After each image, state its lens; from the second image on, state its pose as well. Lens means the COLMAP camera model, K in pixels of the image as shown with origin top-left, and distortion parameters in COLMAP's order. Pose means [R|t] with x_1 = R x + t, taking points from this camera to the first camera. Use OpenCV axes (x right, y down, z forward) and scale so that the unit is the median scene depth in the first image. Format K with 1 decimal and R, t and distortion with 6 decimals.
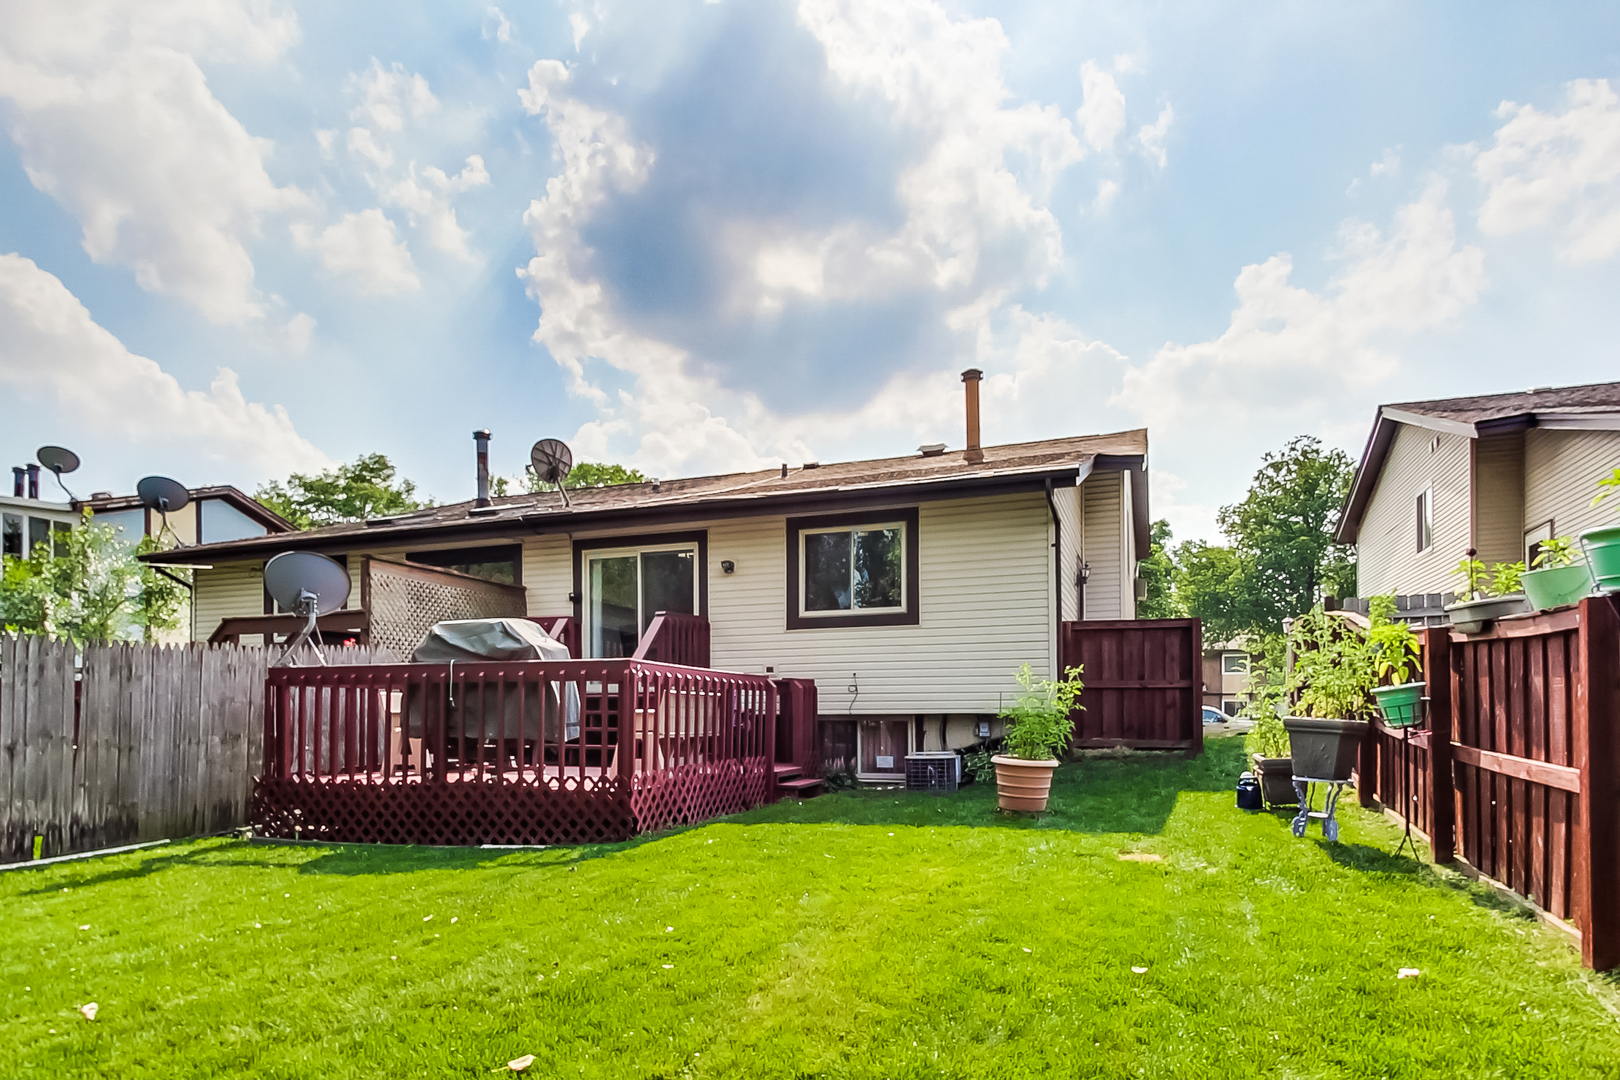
lens RADIAL K [[1051.1, 0, 806.7], [0, 1051.1, 648.6], [0, 0, 1]] dist [0.036551, -0.053002]
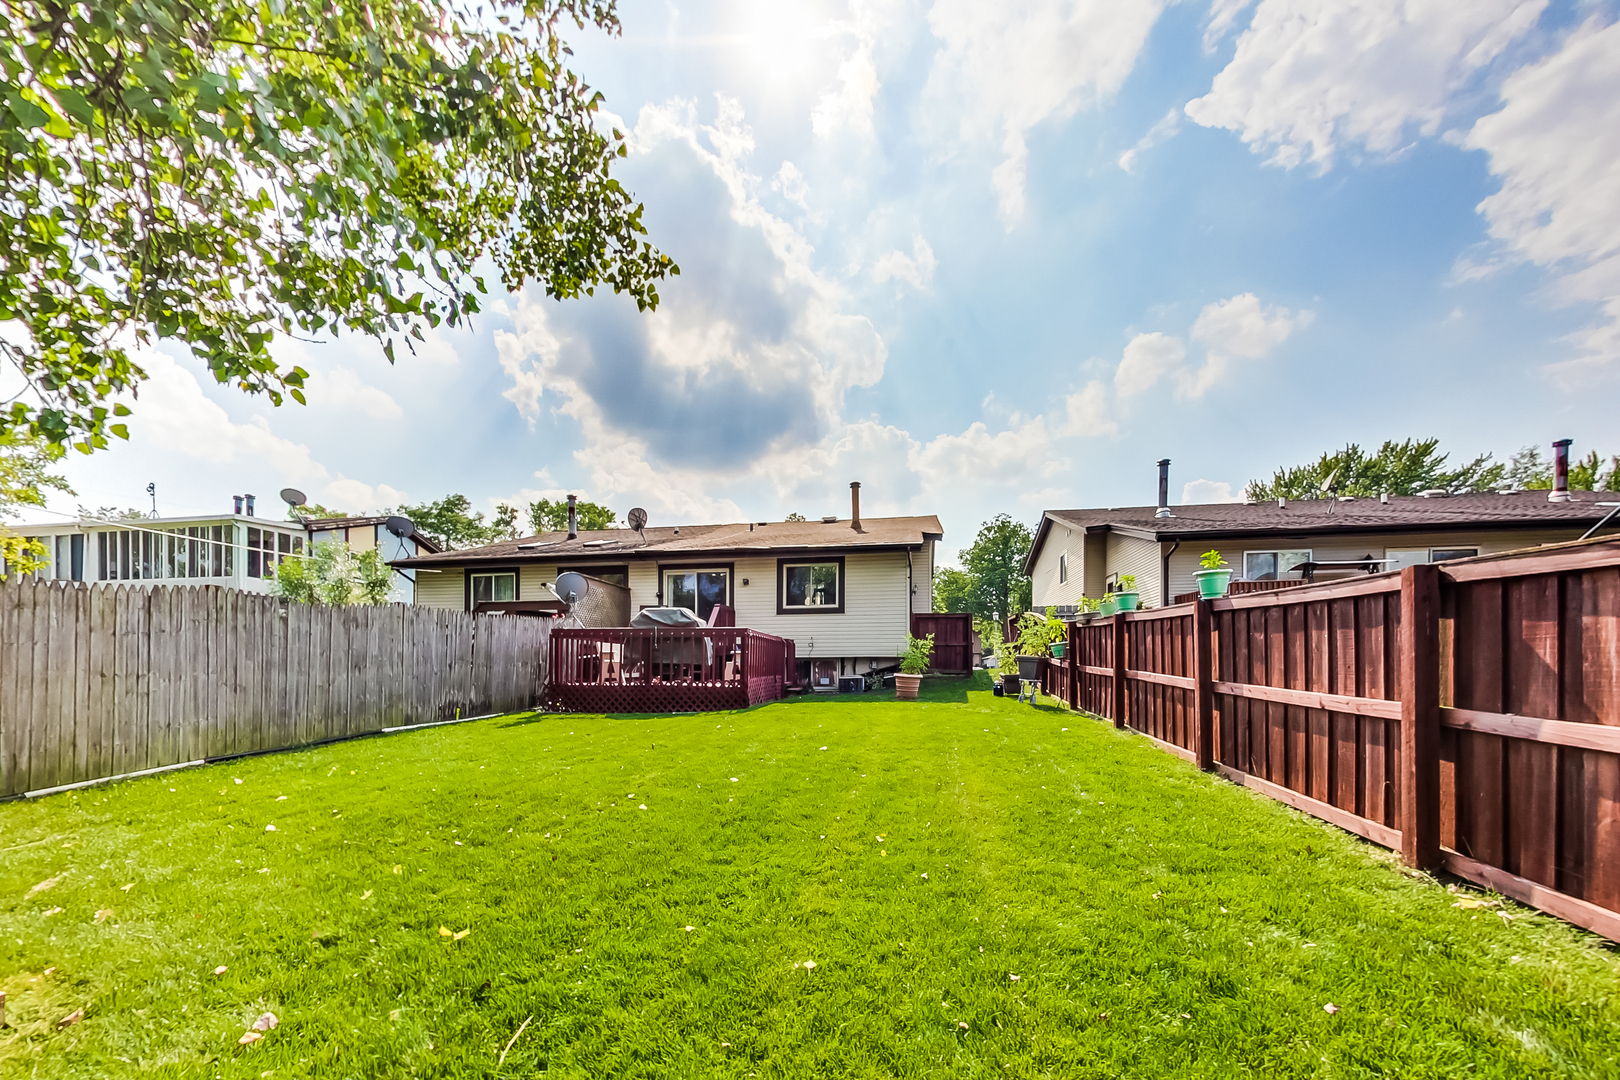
lens RADIAL K [[759.7, 0, 810.7], [0, 759.7, 596.0], [0, 0, 1]] dist [0.001758, 0.001129]
pose [[0.976637, 0.027155, 0.213174, -0.276023], [-0.019249, 0.999051, -0.039075, 0.002066], [-0.214033, 0.034059, 0.976233, -0.442153]]
